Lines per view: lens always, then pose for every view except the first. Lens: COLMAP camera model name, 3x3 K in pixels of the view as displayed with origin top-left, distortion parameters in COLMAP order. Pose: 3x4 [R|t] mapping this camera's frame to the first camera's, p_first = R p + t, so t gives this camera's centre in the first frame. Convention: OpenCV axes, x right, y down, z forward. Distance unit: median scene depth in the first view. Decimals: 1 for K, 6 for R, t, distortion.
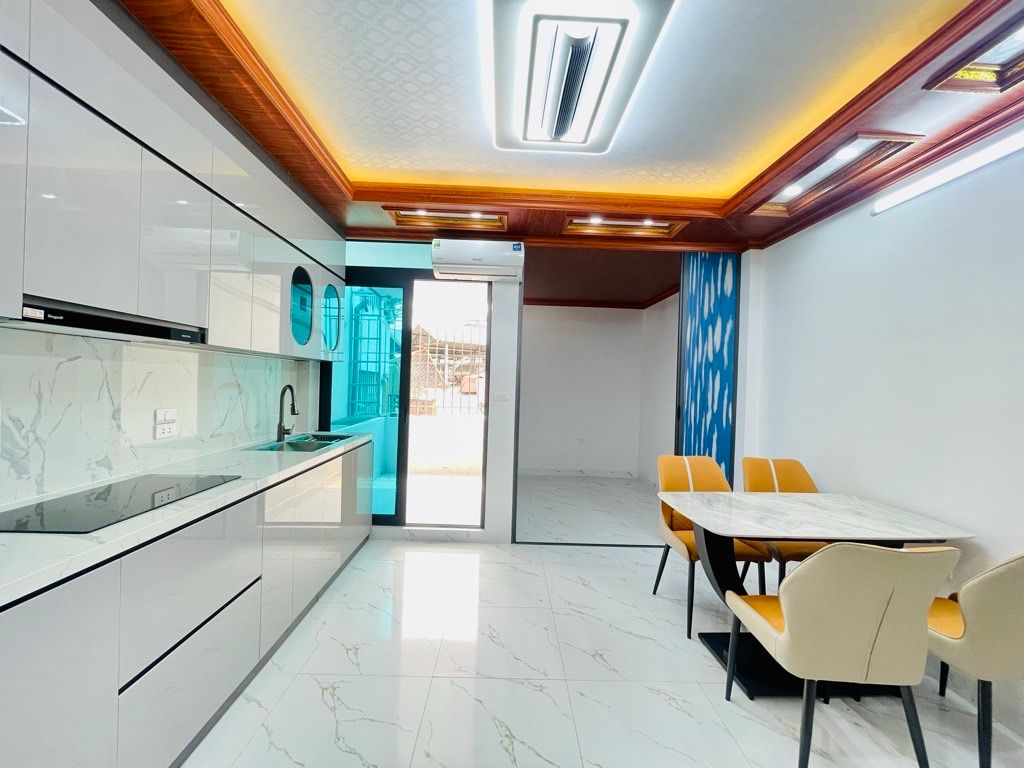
lens RADIAL K [[411.6, 0, 512.0], [0, 411.6, 384.0], [0, 0, 1]] dist [-0.000781, -0.000033]
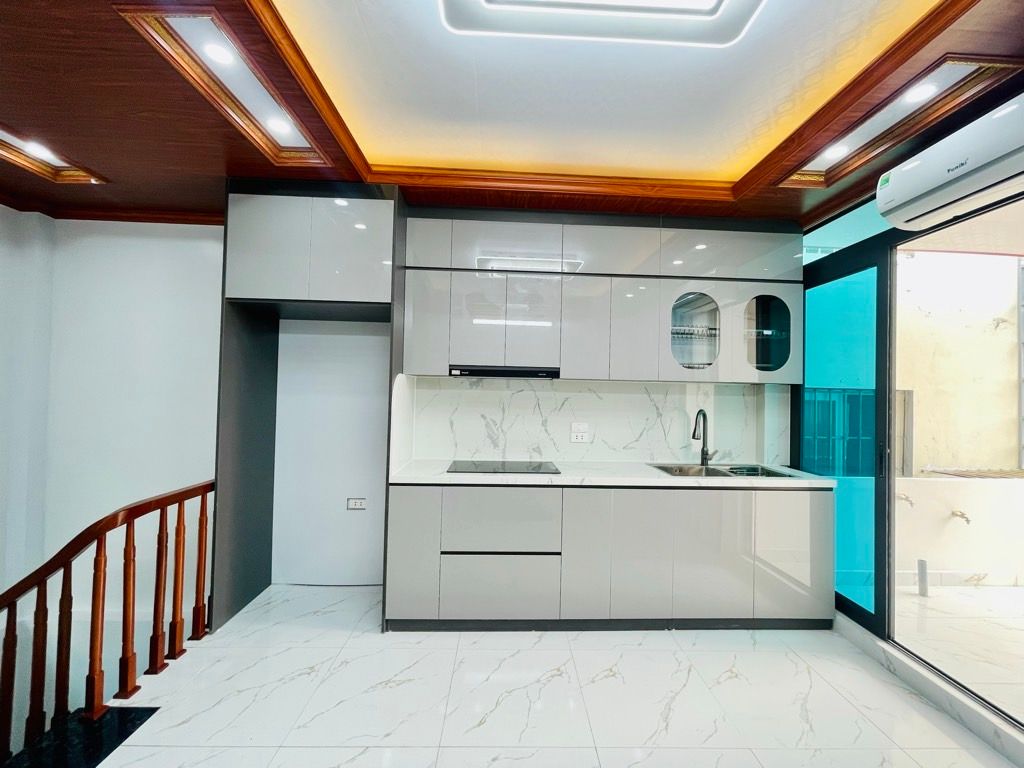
lens RADIAL K [[411.6, 0, 512.0], [0, 411.6, 384.0], [0, 0, 1]] dist [-0.000781, -0.000033]
pose [[0.022263, -0.056117, -0.998176, 0.517915], [-0.023742, 0.998112, -0.056643, 0.008163], [0.999470, 0.024960, 0.020889, 0.567540]]
